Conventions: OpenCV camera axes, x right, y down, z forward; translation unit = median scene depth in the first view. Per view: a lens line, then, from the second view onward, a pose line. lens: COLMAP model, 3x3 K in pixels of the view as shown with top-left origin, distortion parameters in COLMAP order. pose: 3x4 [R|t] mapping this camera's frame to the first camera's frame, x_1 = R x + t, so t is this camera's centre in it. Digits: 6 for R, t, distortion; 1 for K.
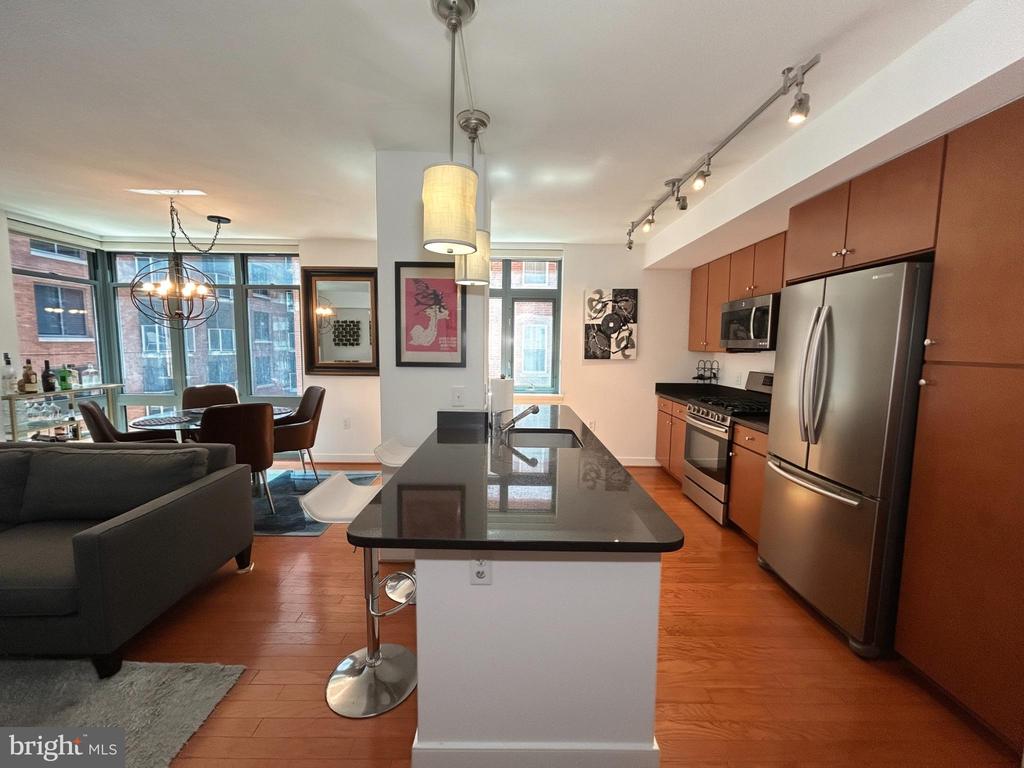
lens RADIAL K [[412.7, 0, 510.8], [0, 412.7, 383.3], [0, 0, 1]] dist [-0.001579, -0.000053]
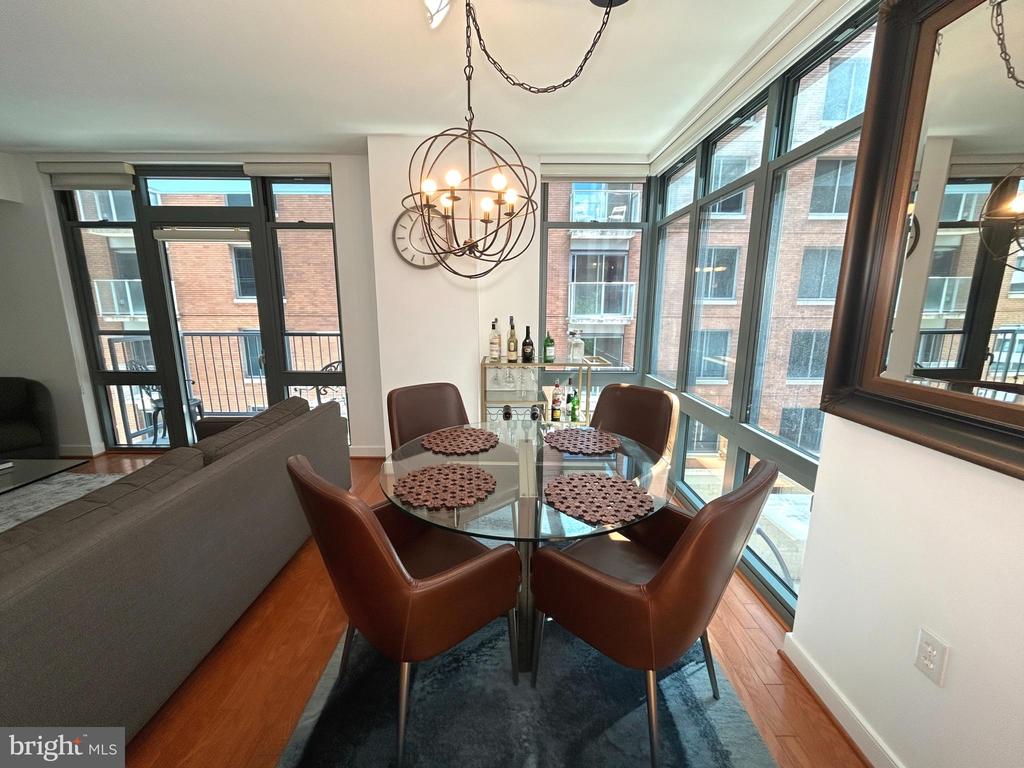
lens RADIAL K [[412.7, 0, 510.8], [0, 412.7, 383.3], [0, 0, 1]] dist [-0.001579, -0.000053]
pose [[0.003340, 0.182678, -0.983167, -0.237446], [-0.097895, 0.978510, 0.181480, -0.084420], [0.995191, 0.095641, 0.021151, 0.881403]]
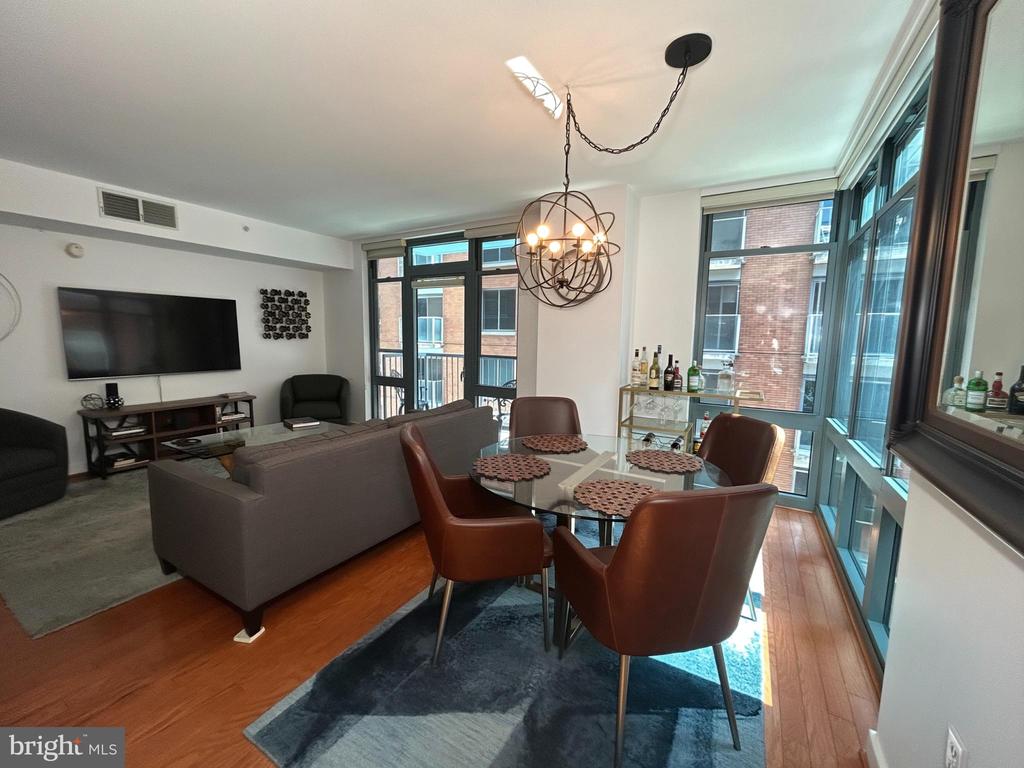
lens RADIAL K [[412.7, 0, 510.8], [0, 412.7, 383.3], [0, 0, 1]] dist [-0.001579, -0.000053]
pose [[-0.506425, 0.082734, -0.858306, -0.187561], [-0.102388, 0.982575, 0.155125, -0.089144], [0.856183, 0.166440, -0.489130, 1.054798]]
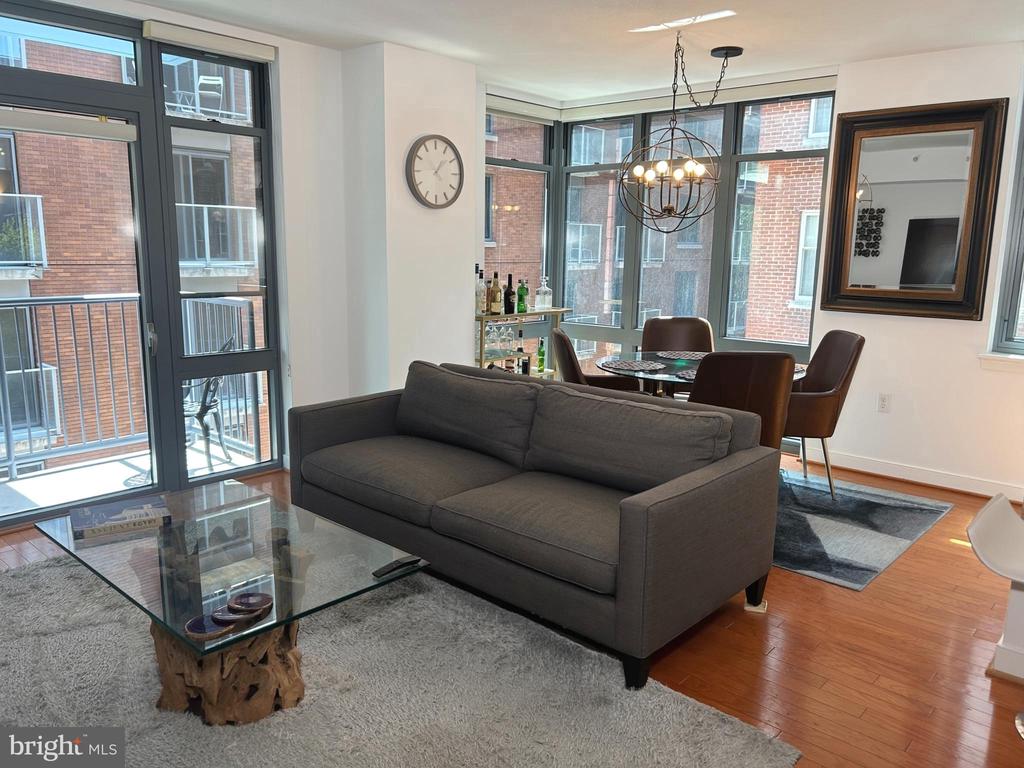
lens RADIAL K [[776.3, 0, 518.5], [0, 776.3, 385.6], [0, 0, 1]] dist [0.036319, -0.006818]
pose [[0.742943, 0.121630, -0.658211, -0.097660], [-0.071289, 0.992137, 0.102869, 0.002777], [0.665547, -0.029503, 0.745772, -0.099981]]
